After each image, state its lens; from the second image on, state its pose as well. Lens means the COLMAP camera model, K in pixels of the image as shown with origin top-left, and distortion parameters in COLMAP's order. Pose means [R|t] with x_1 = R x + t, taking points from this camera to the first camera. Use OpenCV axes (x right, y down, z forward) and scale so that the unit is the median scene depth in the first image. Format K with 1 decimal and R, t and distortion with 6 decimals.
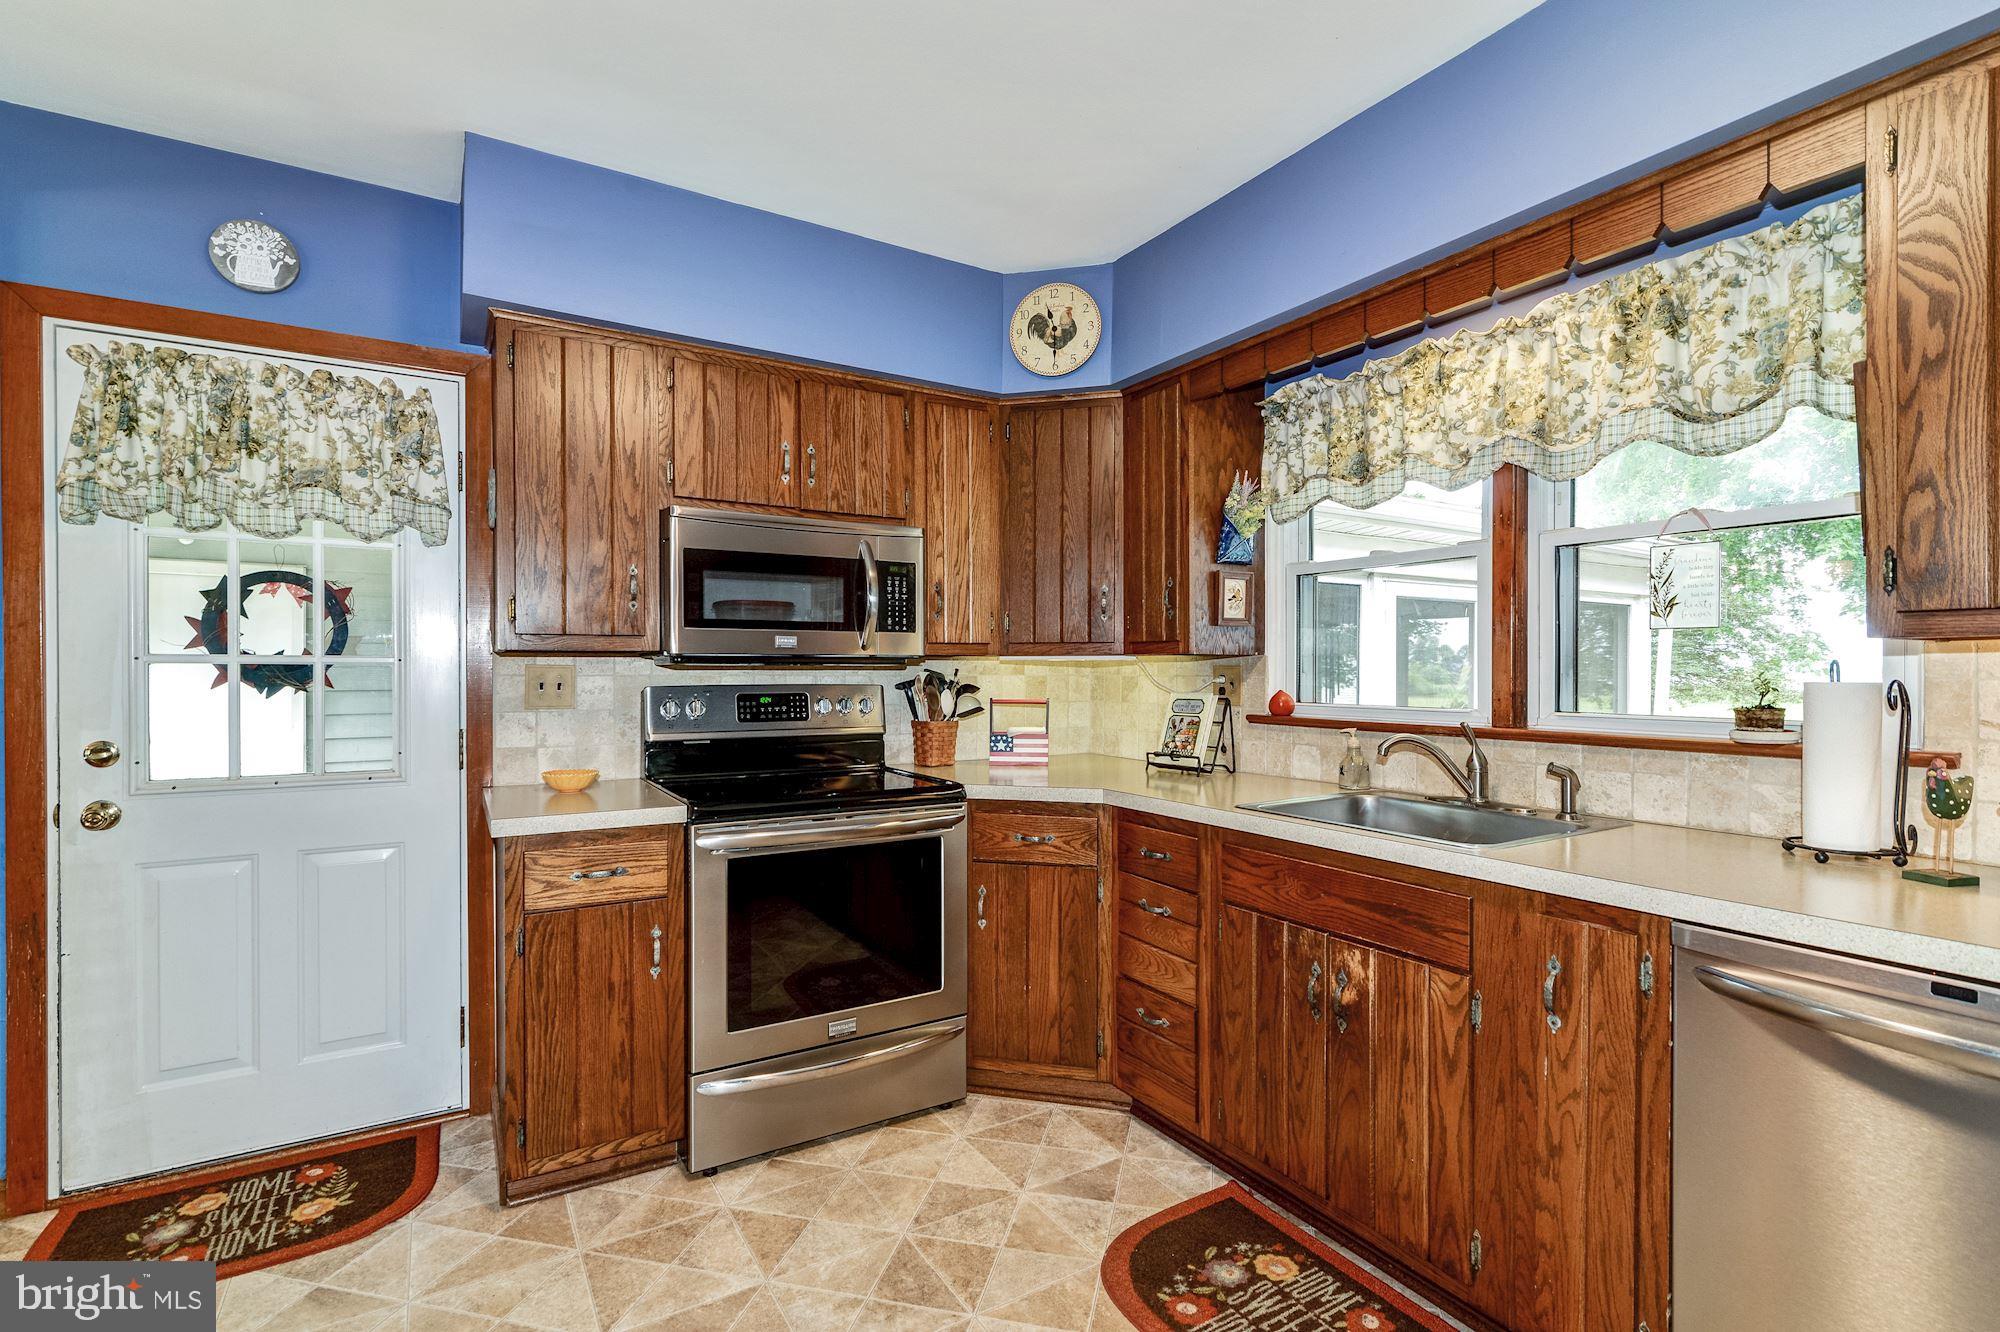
lens RADIAL K [[912.1, 0, 1012.7], [0, 912.1, 671.2], [0, 0, 1]] dist [-0.001937, 0.000703]
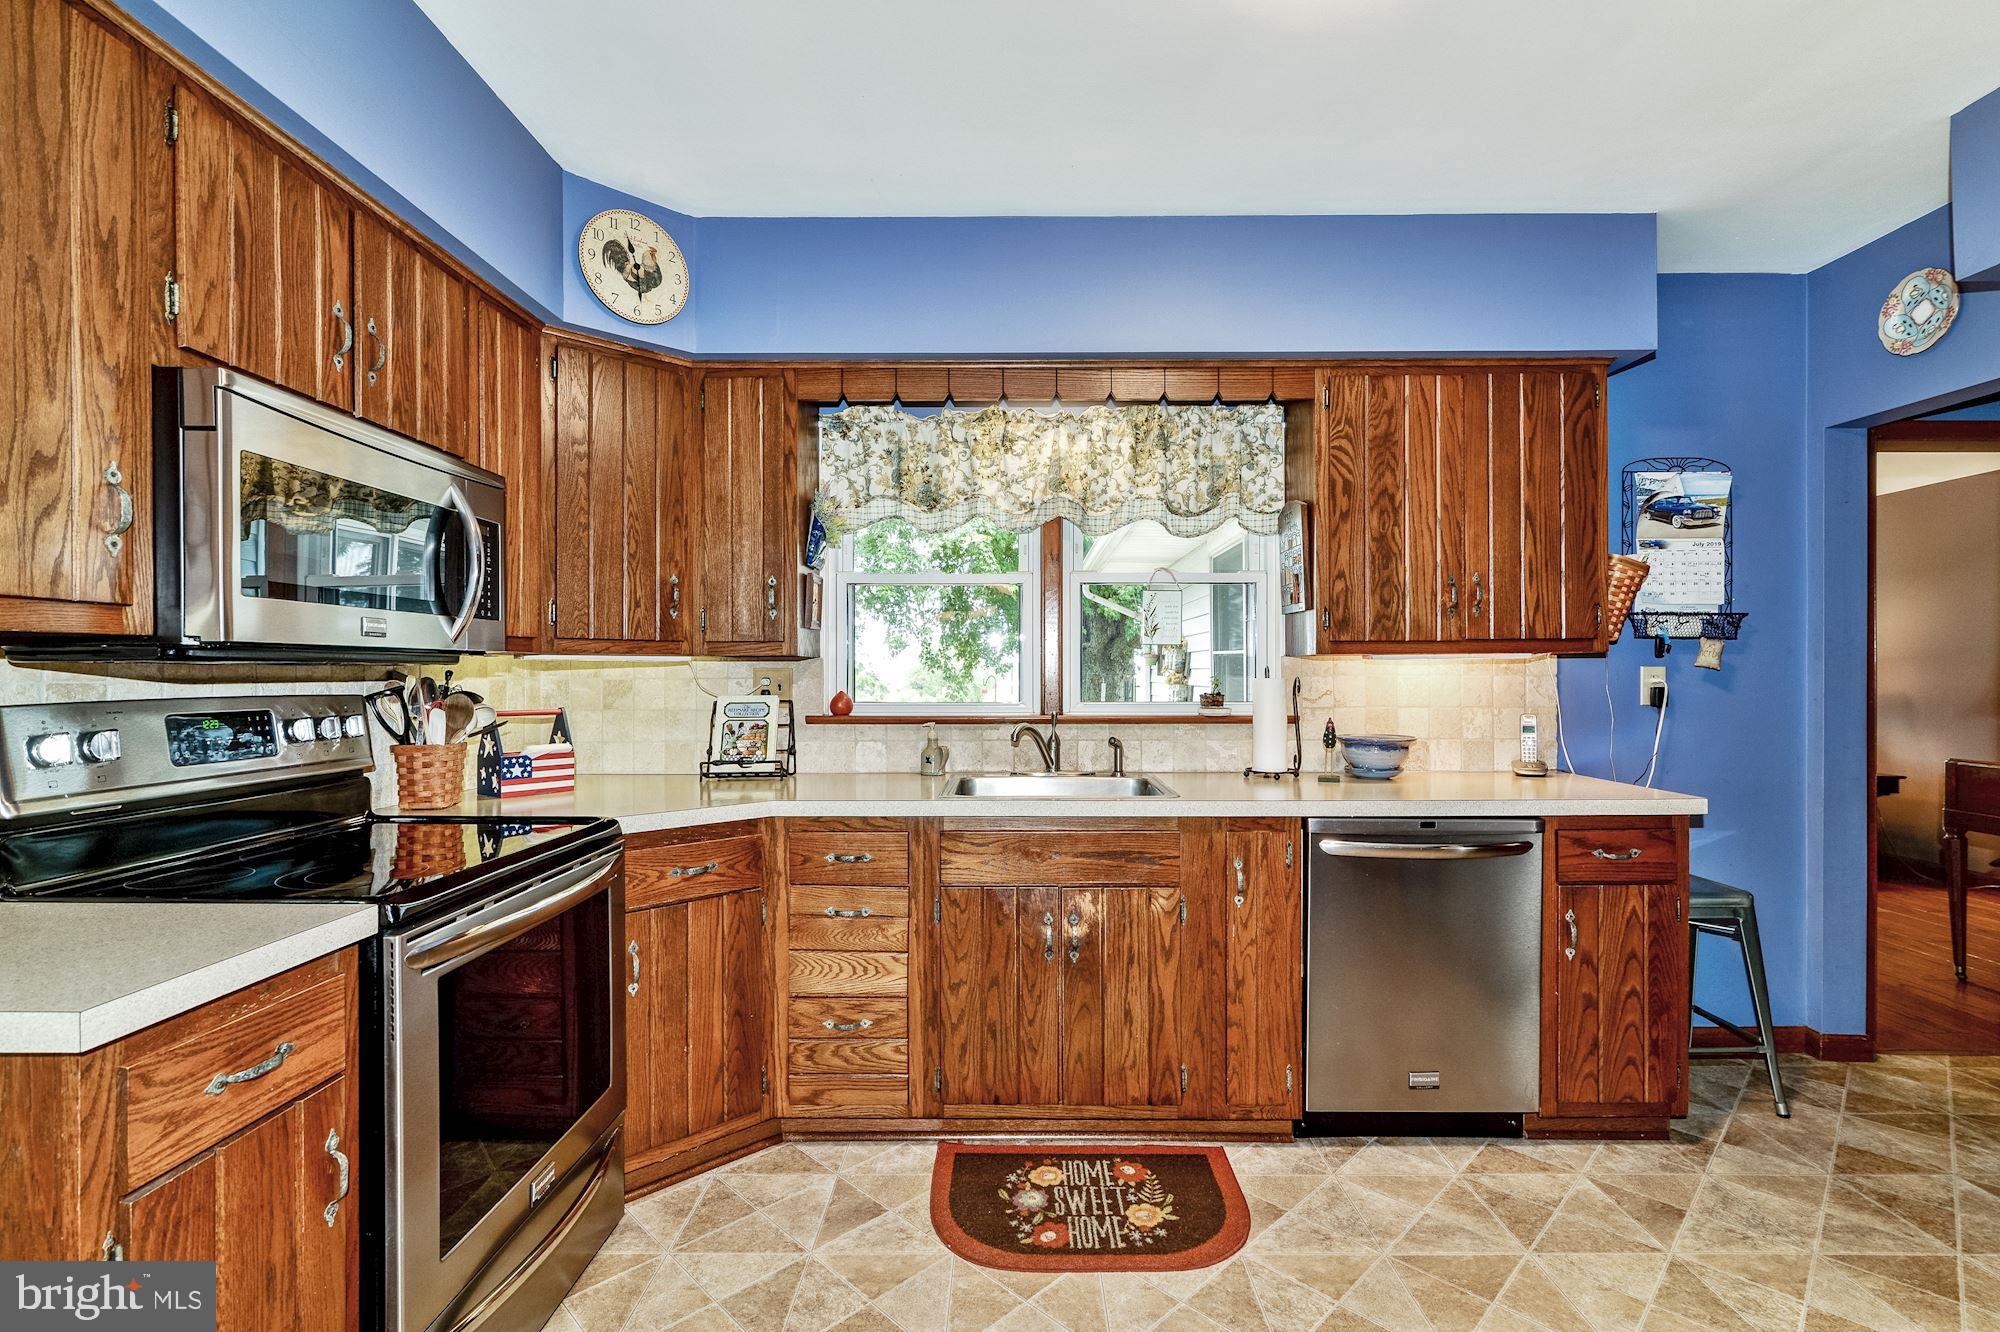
lens RADIAL K [[912.1, 0, 1006.9], [0, 912.1, 667.8], [0, 0, 1]] dist [-0.001937, 0.000703]
pose [[0.536064, 0.003594, 0.844170, -0.657105], [0.002265, 0.999981, -0.005696, 0.000250], [-0.844174, 0.004965, 0.536046, 0.359531]]
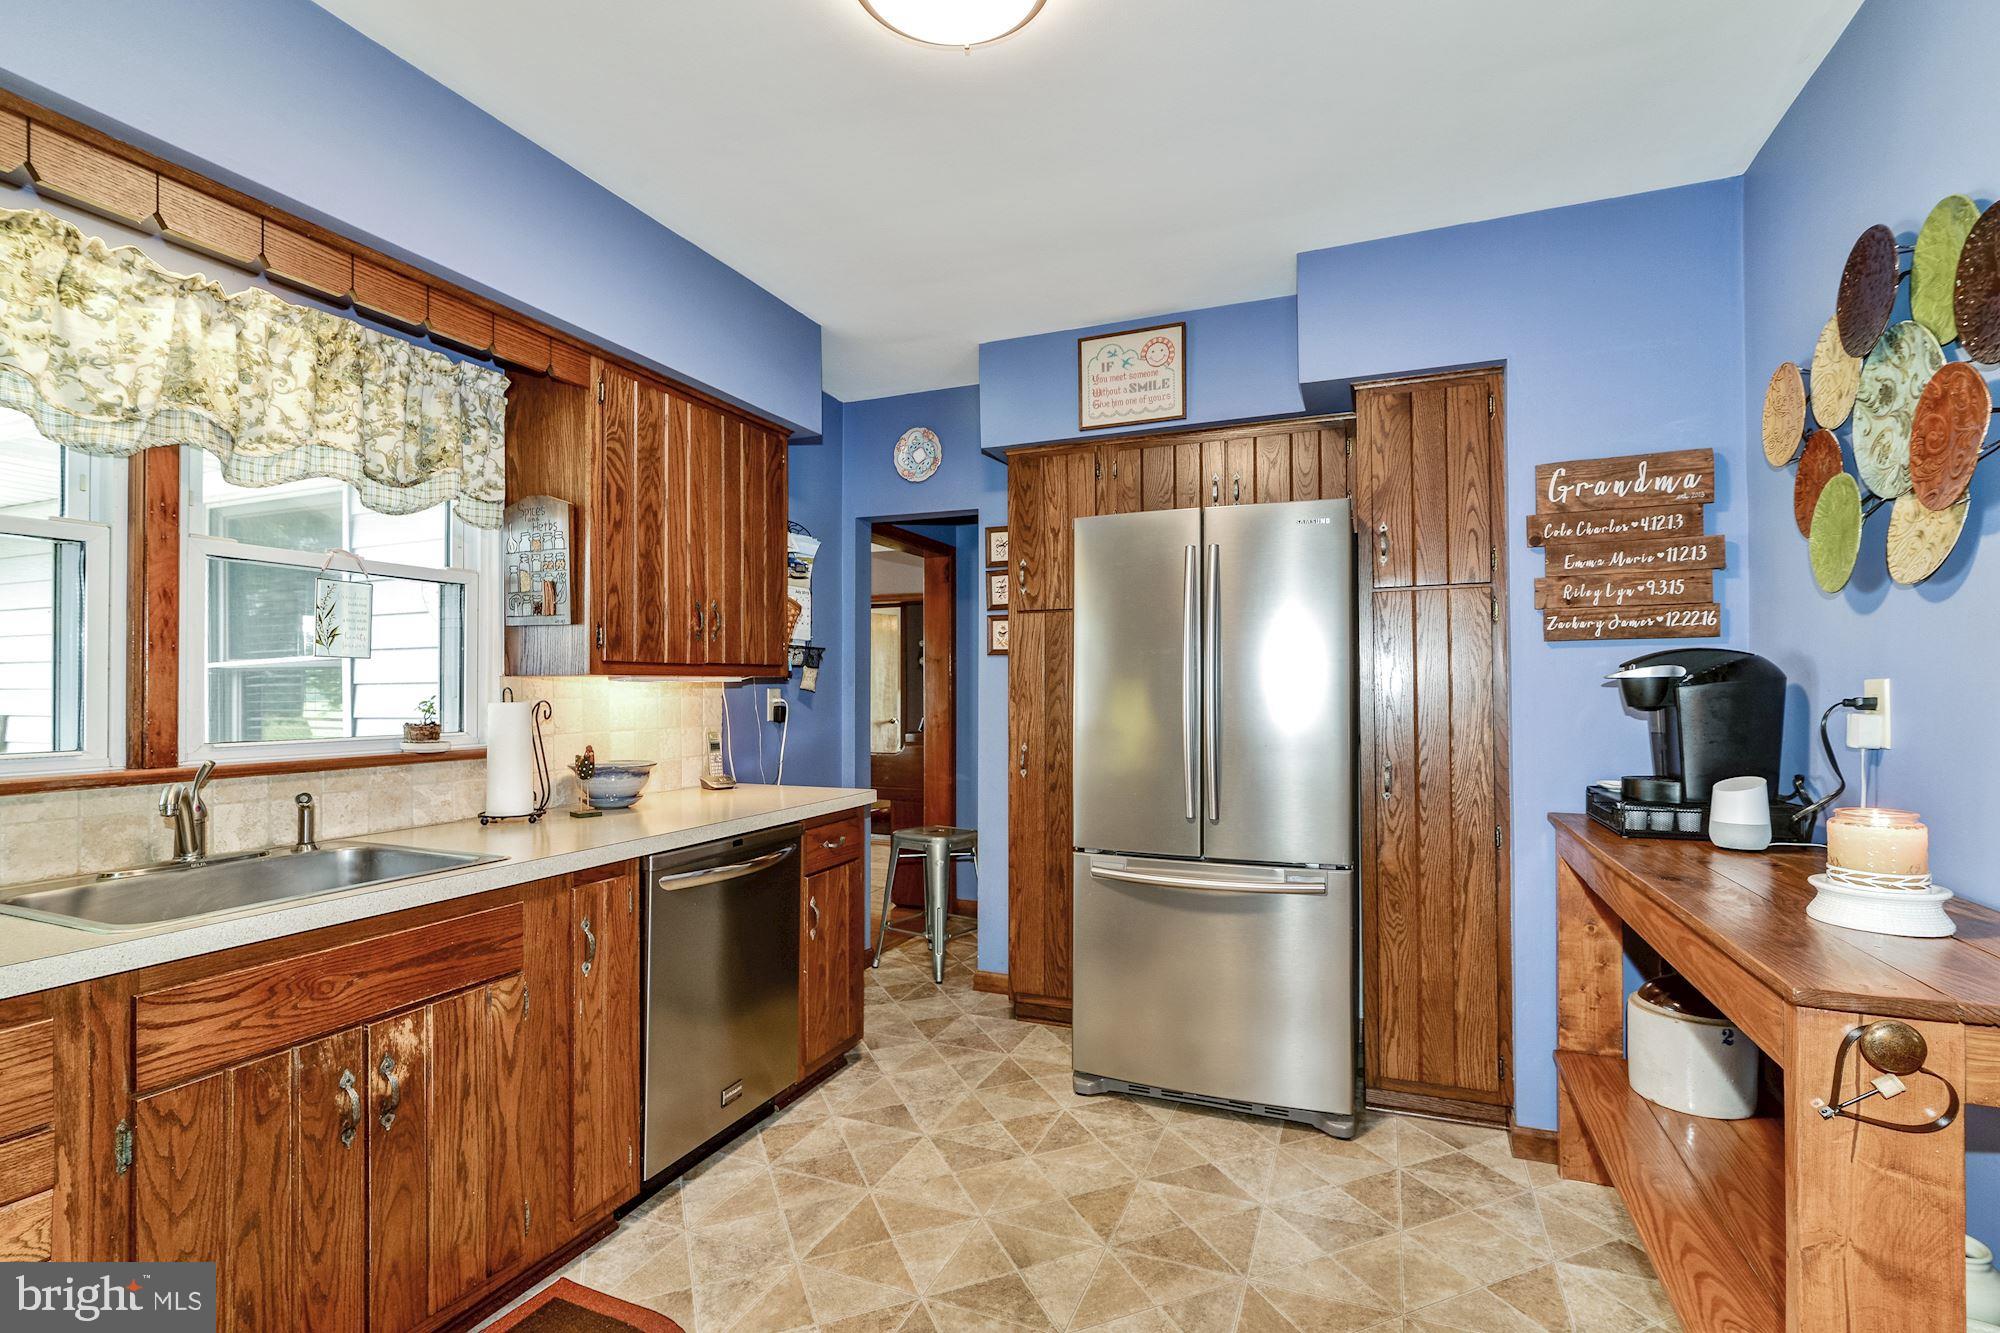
lens RADIAL K [[912.1, 0, 1003.5], [0, 912.1, 678.2], [0, 0, 1]] dist [-0.001937, 0.000703]
pose [[-0.577433, 0.011966, 0.816350, -0.576119], [0.003541, 0.999920, -0.012152, -0.005107], [-0.816430, -0.004126, -0.577429, 0.904331]]
